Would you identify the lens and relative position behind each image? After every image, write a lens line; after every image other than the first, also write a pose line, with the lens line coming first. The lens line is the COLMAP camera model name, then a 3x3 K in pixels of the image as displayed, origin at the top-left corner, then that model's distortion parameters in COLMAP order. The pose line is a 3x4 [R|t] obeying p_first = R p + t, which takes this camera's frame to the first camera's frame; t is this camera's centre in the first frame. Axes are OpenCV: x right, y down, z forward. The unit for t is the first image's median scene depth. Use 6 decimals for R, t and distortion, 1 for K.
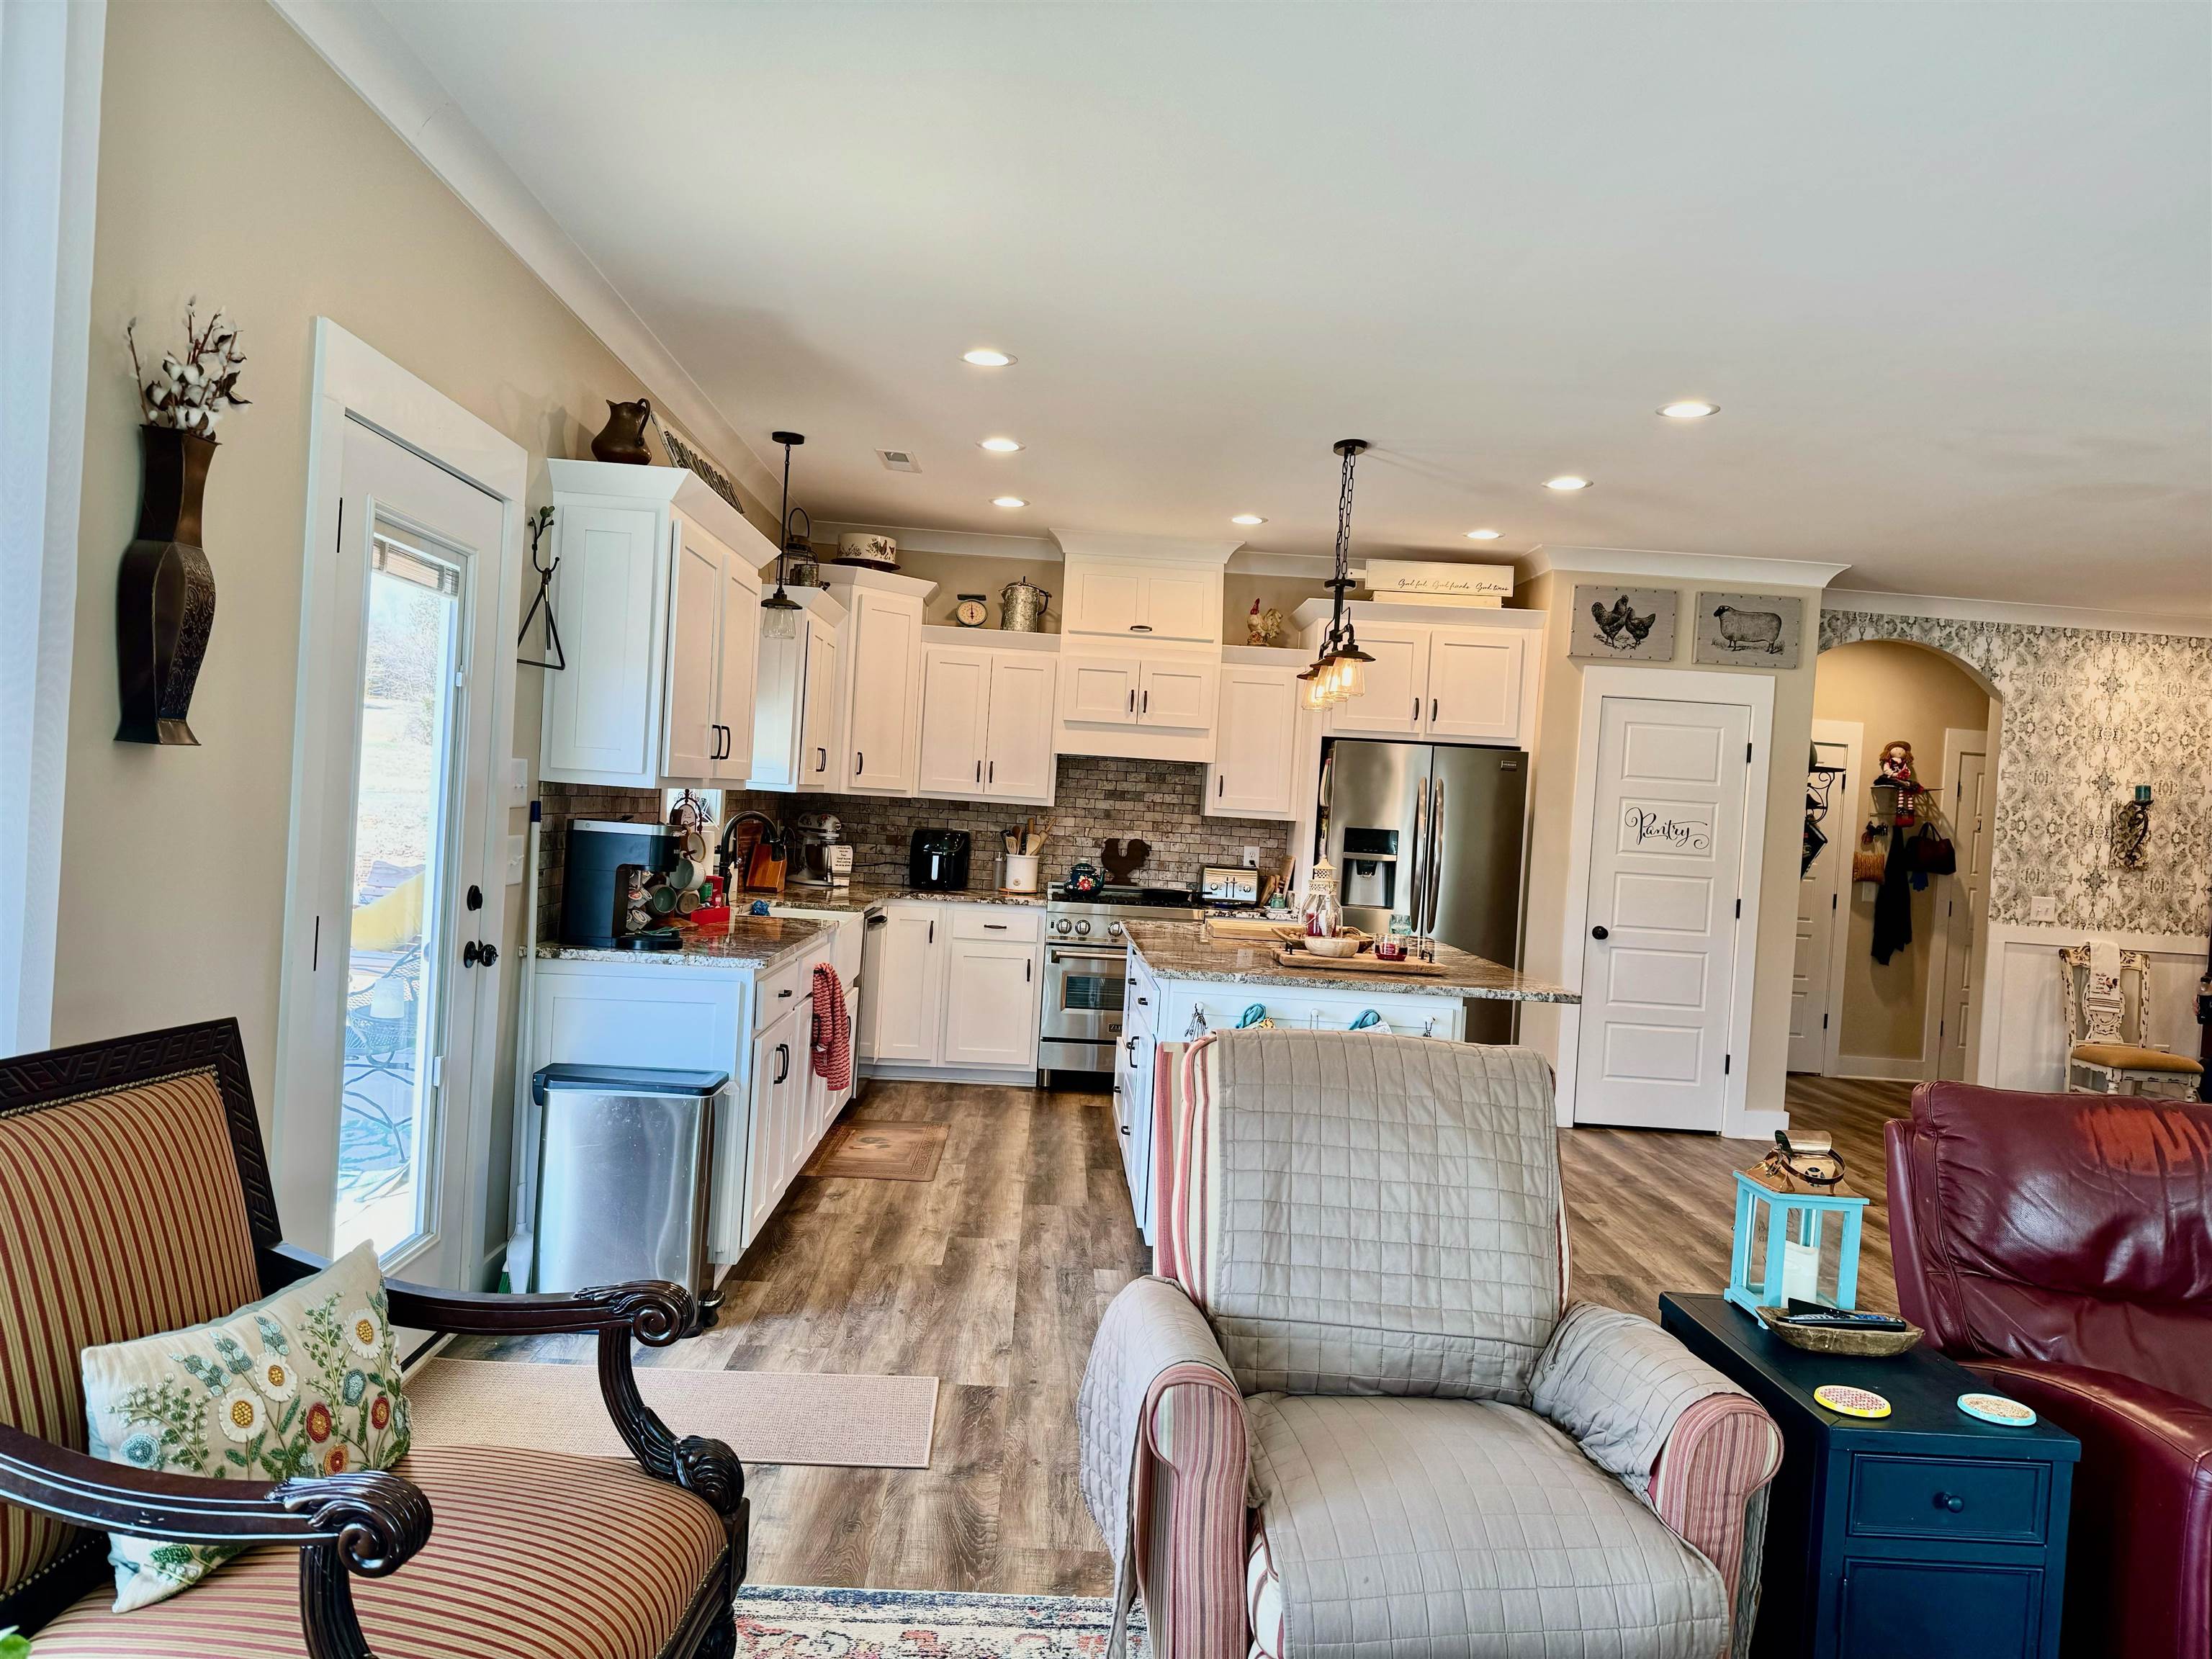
lens RADIAL K [[1550.4, 0, 1111.9], [0, 1550.4, 832.9], [0, 0, 1]] dist [0.114664, -0.142825]
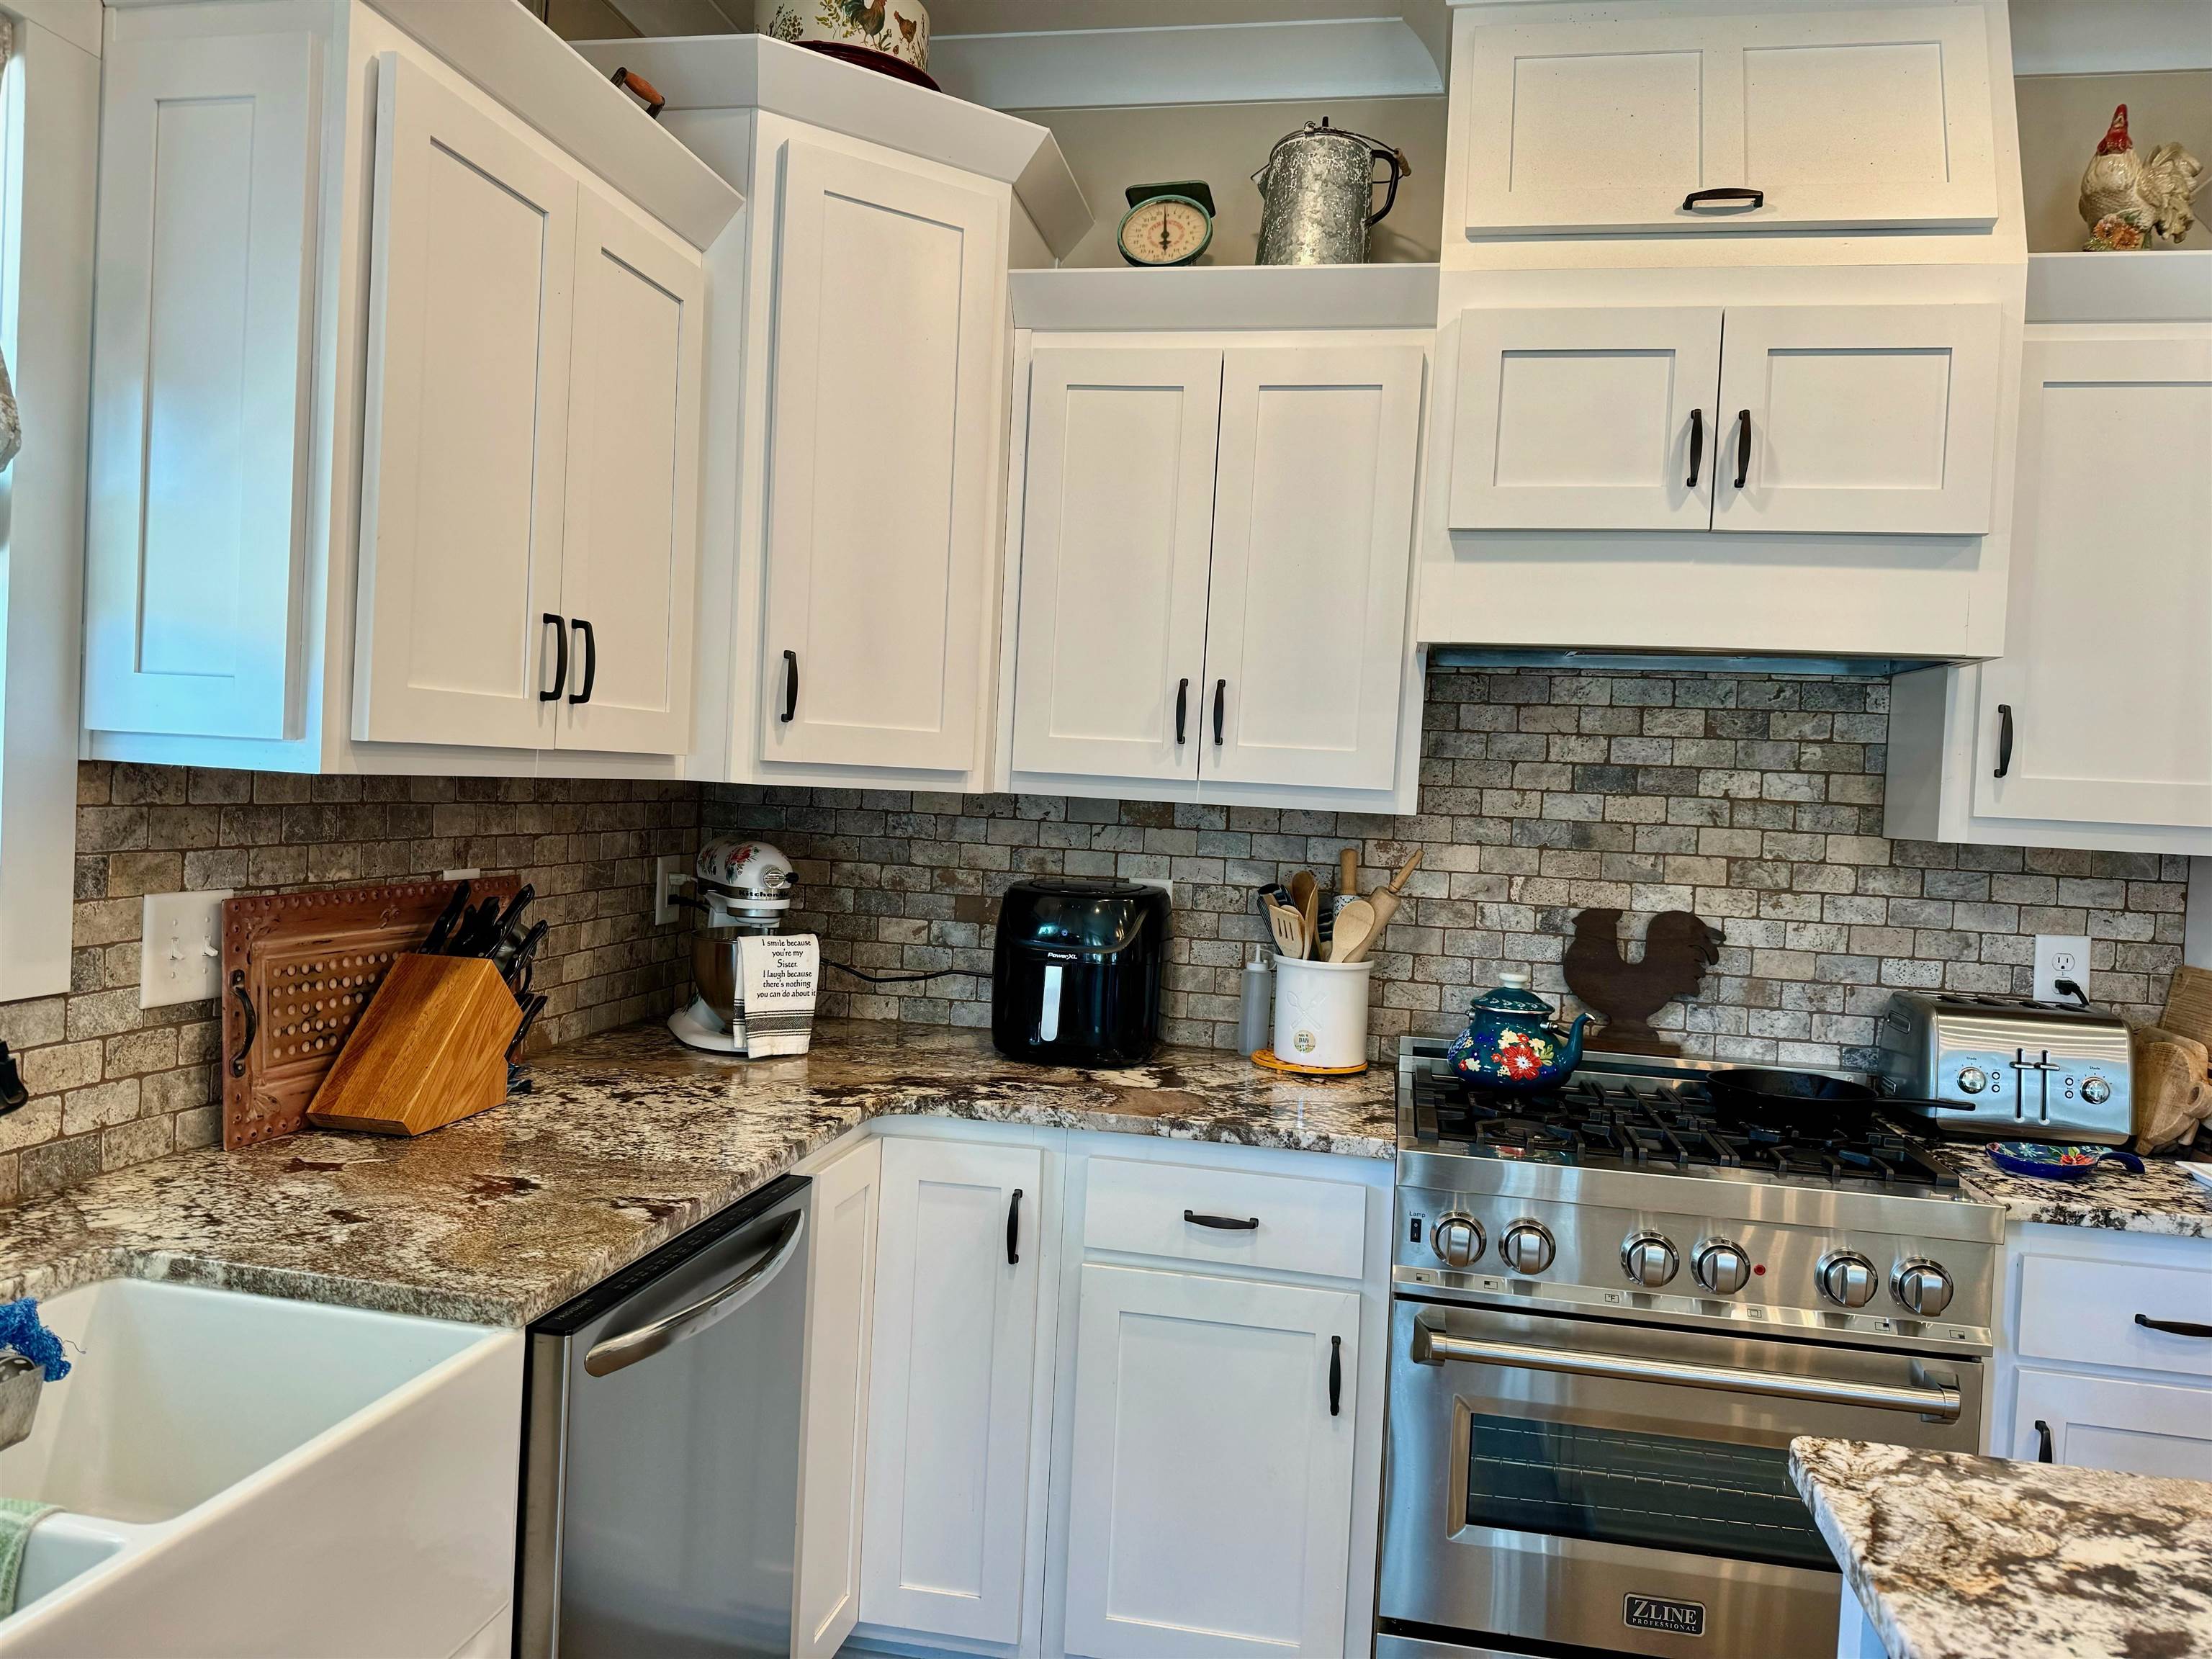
lens RADIAL K [[1550.4, 0, 1111.9], [0, 1550.4, 832.9], [0, 0, 1]] dist [0.114664, -0.142825]
pose [[0.973592, -0.005218, -0.228236, -0.024367], [0.005146, 0.999986, -0.000909, -0.012897], [0.228238, -0.000289, 0.973605, 0.647532]]
